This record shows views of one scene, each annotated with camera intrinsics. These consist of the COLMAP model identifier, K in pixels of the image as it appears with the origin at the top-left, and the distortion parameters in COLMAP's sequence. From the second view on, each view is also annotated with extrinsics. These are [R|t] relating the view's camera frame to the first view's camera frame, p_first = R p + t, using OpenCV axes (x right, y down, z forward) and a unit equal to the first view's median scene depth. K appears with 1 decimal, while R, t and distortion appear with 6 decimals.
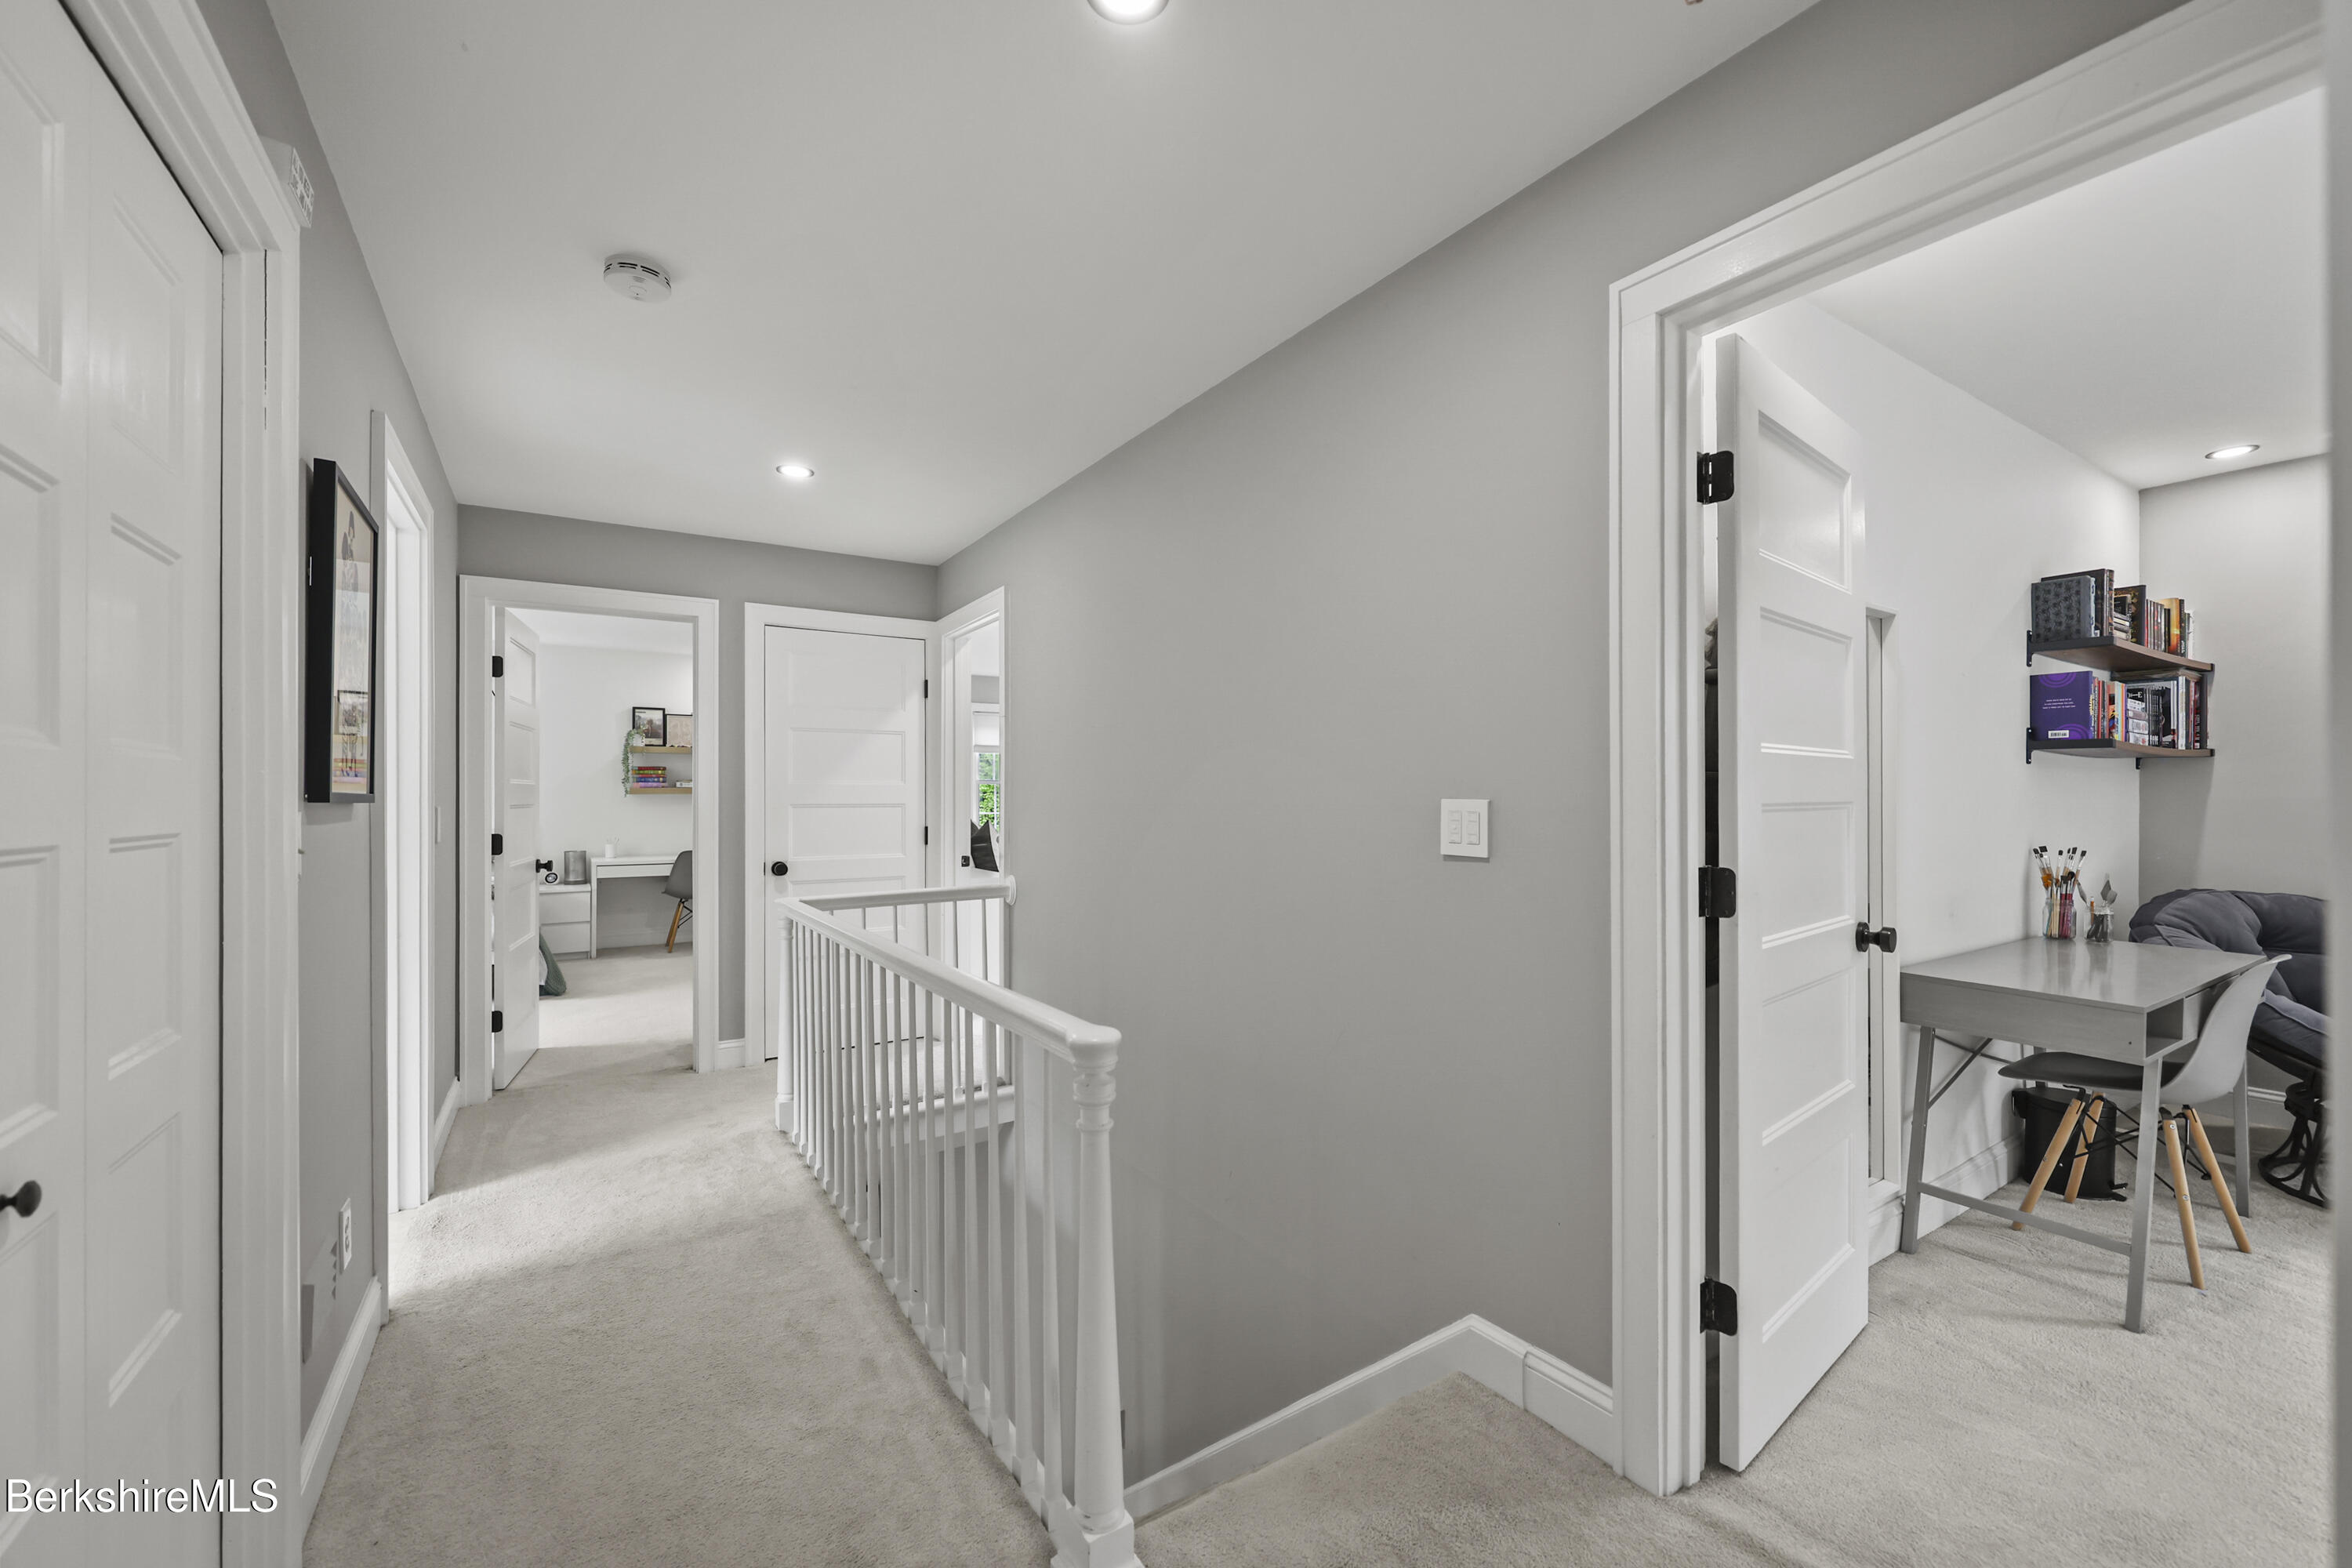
lens RADIAL K [[950.4, 0, 1177.8], [0, 950.4, 792.8], [0, 0, 1]] dist [-0.002165, 0.000162]
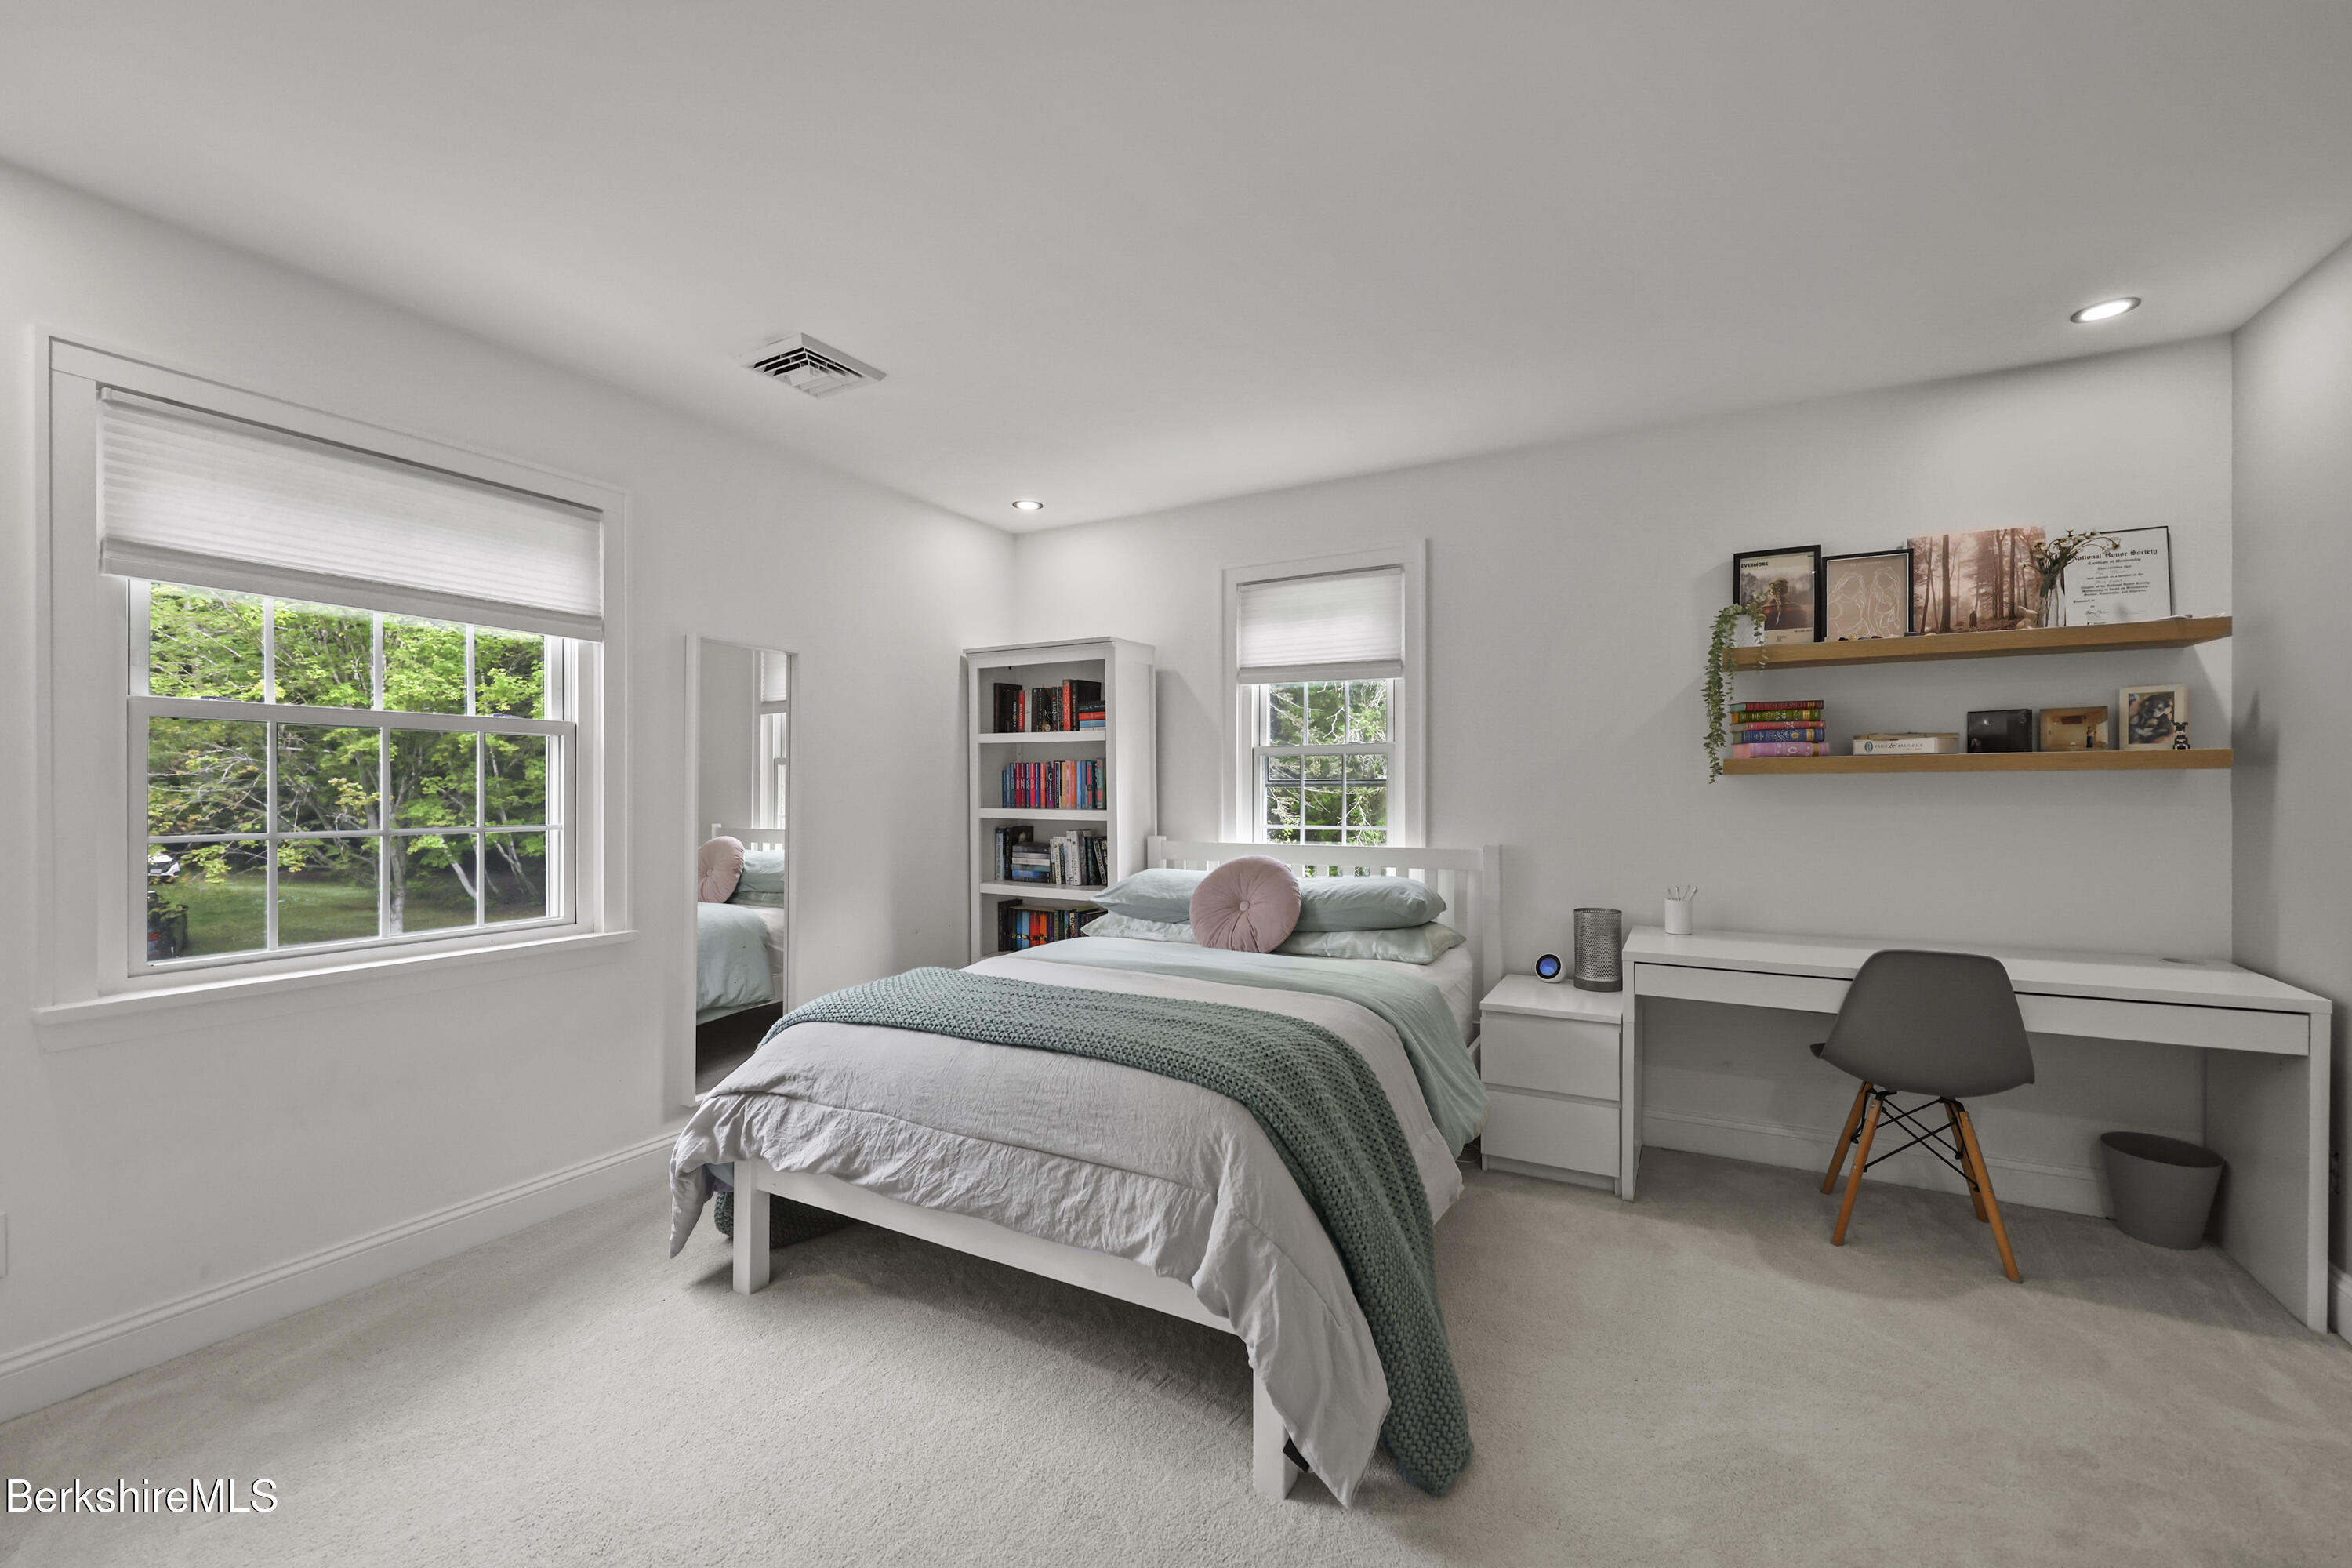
lens RADIAL K [[950.4, 0, 1181.6], [0, 950.4, 792.1], [0, 0, 1]] dist [-0.002165, 0.000162]
pose [[0.477741, 0.001057, -0.878500, -0.345550], [0.002956, 0.999992, 0.002810, 0.006475], [0.878496, -0.003939, 0.477734, 0.625294]]
